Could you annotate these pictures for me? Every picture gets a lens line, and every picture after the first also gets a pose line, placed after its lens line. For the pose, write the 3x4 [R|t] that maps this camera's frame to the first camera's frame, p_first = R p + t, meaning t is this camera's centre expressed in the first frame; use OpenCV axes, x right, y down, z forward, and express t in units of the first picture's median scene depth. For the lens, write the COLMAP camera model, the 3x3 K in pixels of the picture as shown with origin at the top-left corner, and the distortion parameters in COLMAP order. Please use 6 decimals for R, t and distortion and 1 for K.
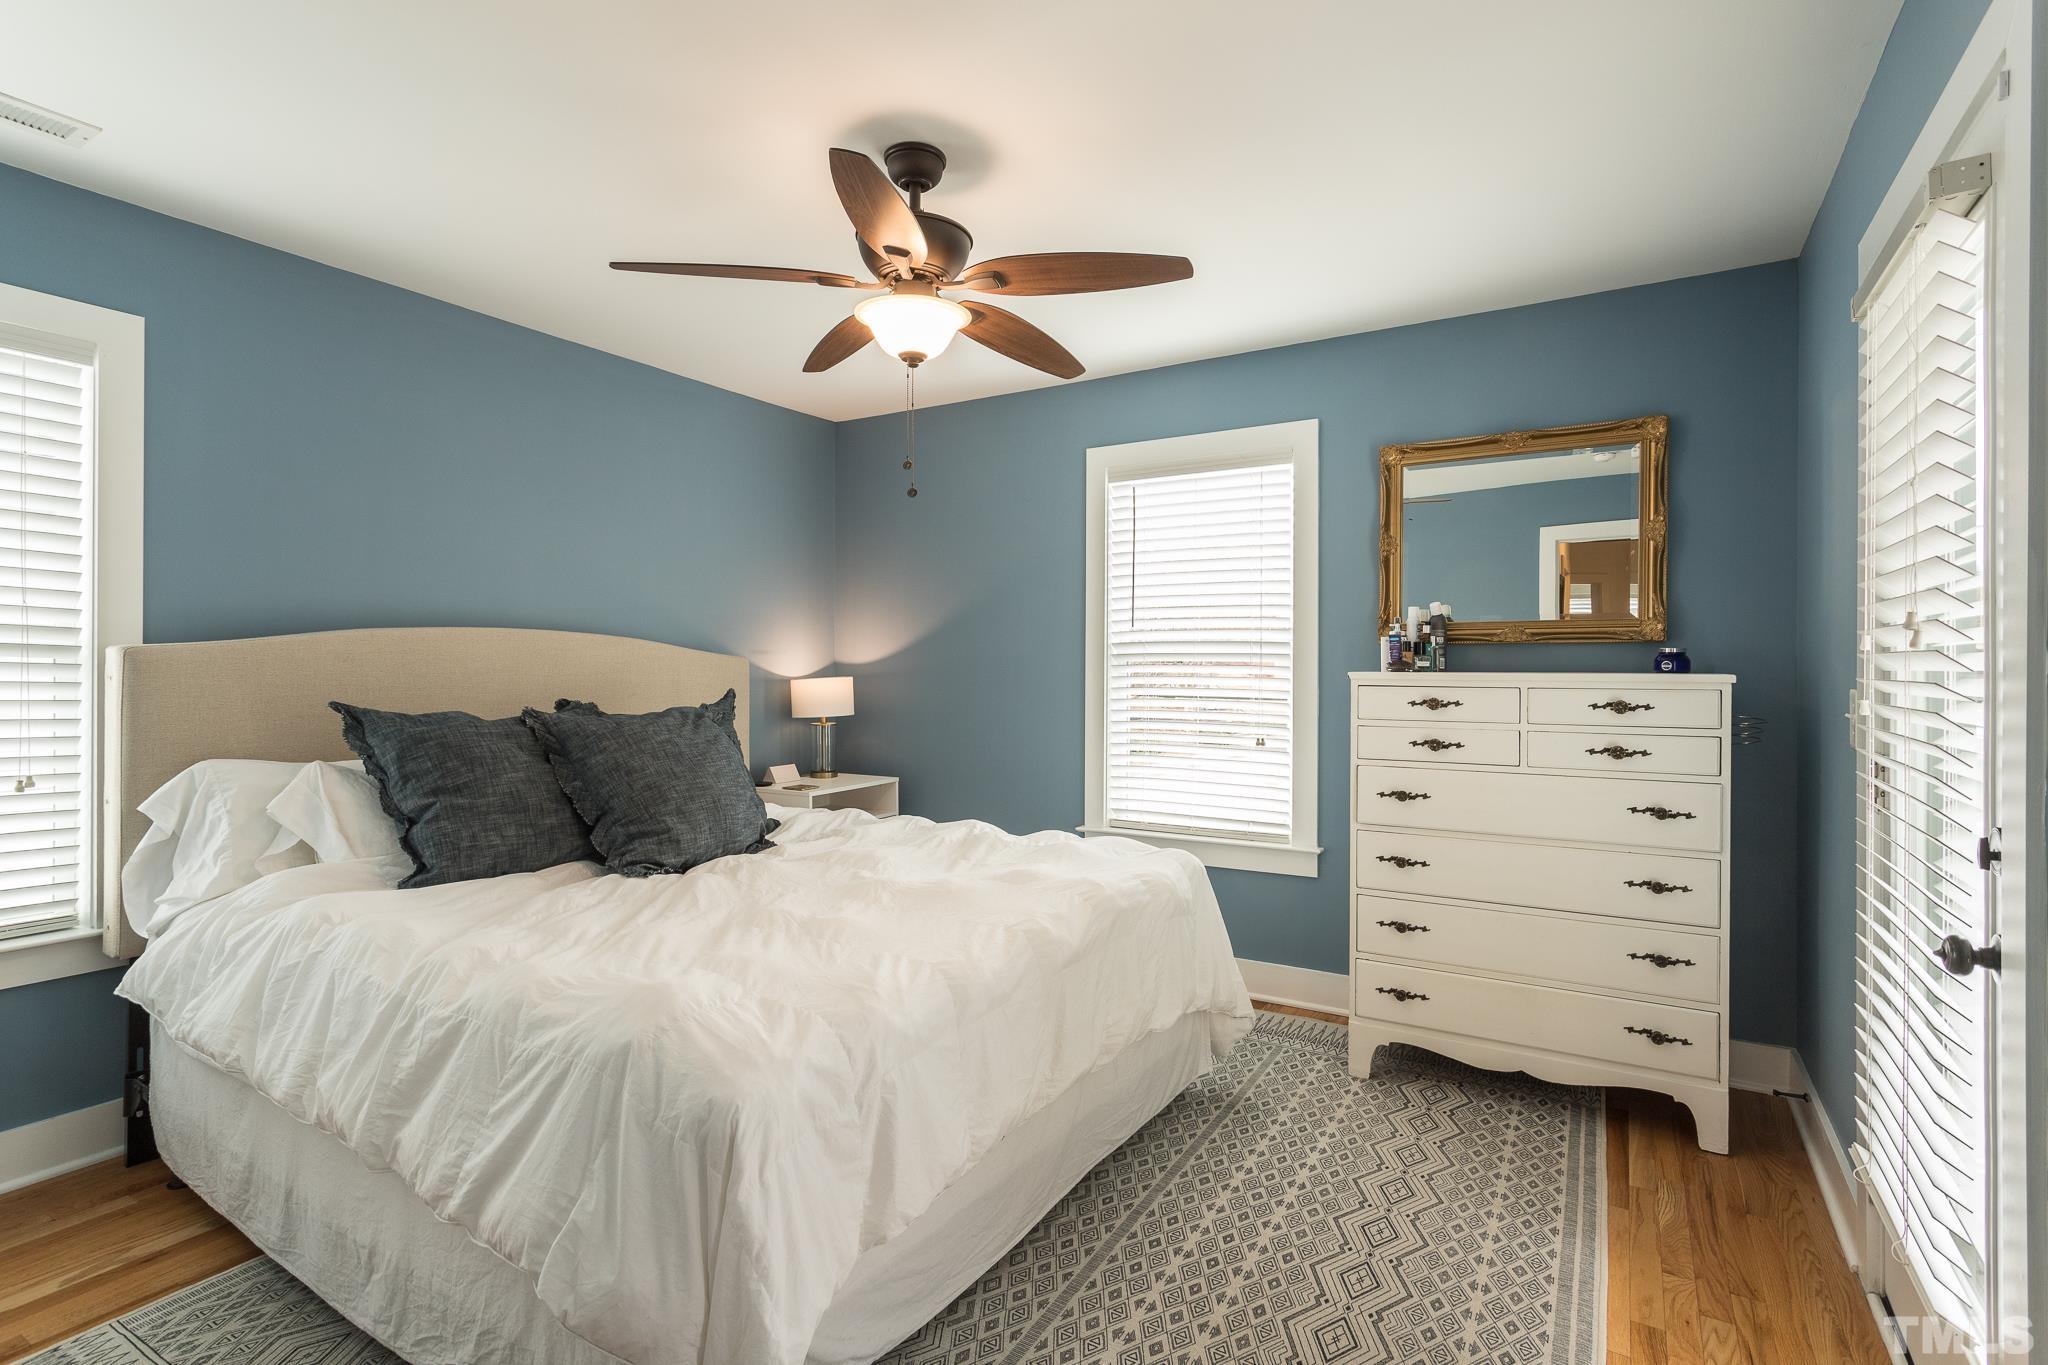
lens RADIAL K [[984.1, 0, 1025.3], [0, 984.1, 674.8], [0, 0, 1]] dist [0.003912, 0.002133]
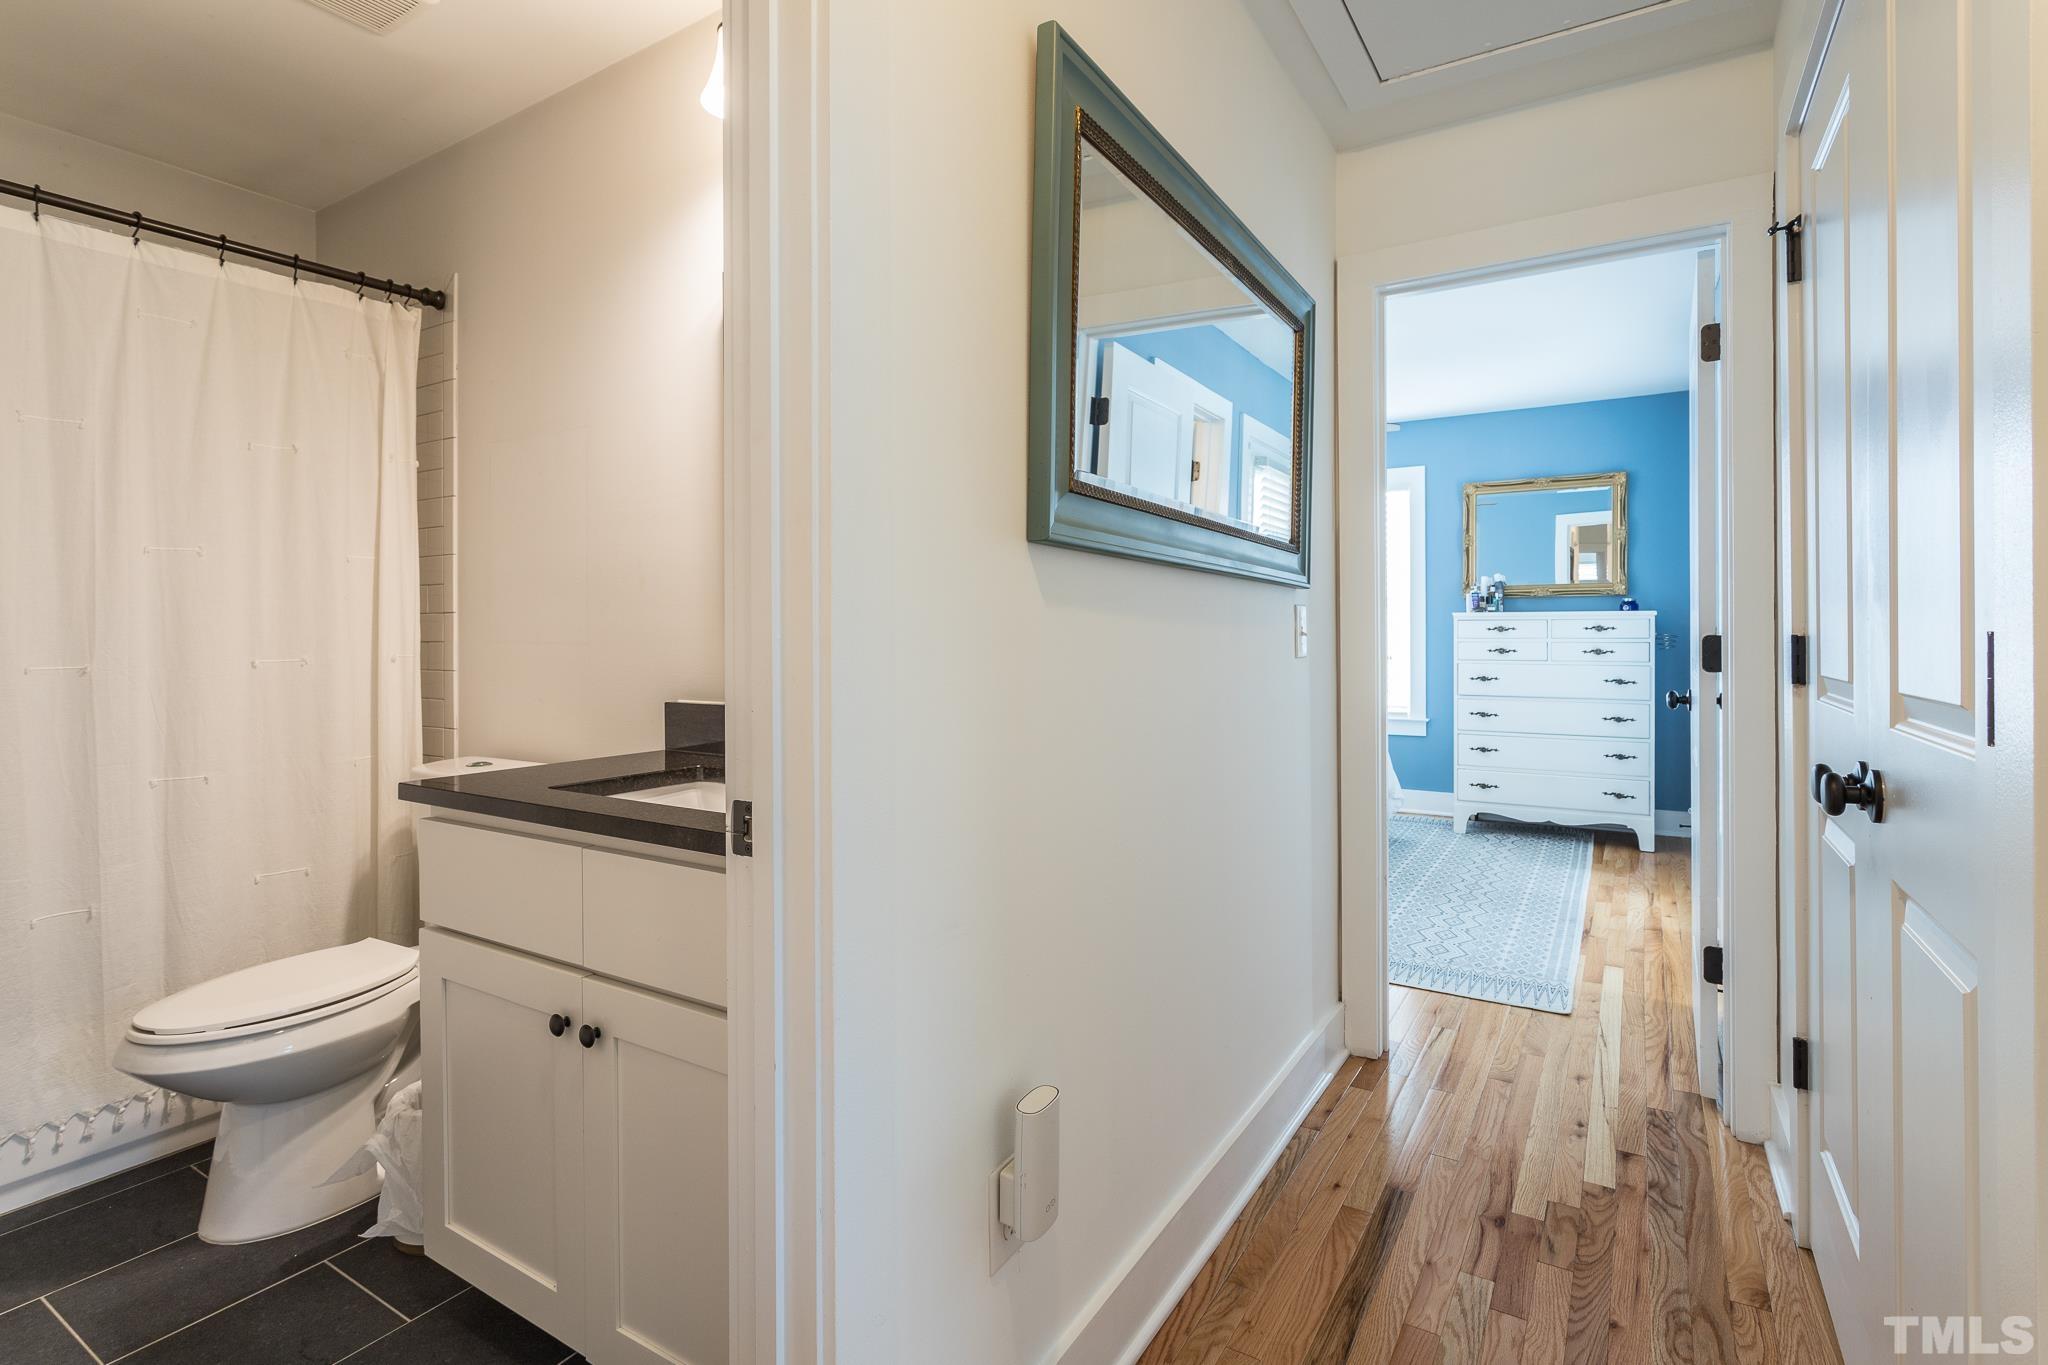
lens RADIAL K [[984.1, 0, 1022.6], [0, 984.1, 635.3], [0, 0, 1]] dist [0.003912, 0.002133]
pose [[0.999910, -0.004523, -0.012641, -0.453420], [0.004474, 0.999982, -0.003921, 0.043633], [0.012659, 0.003864, 0.999912, -0.852652]]
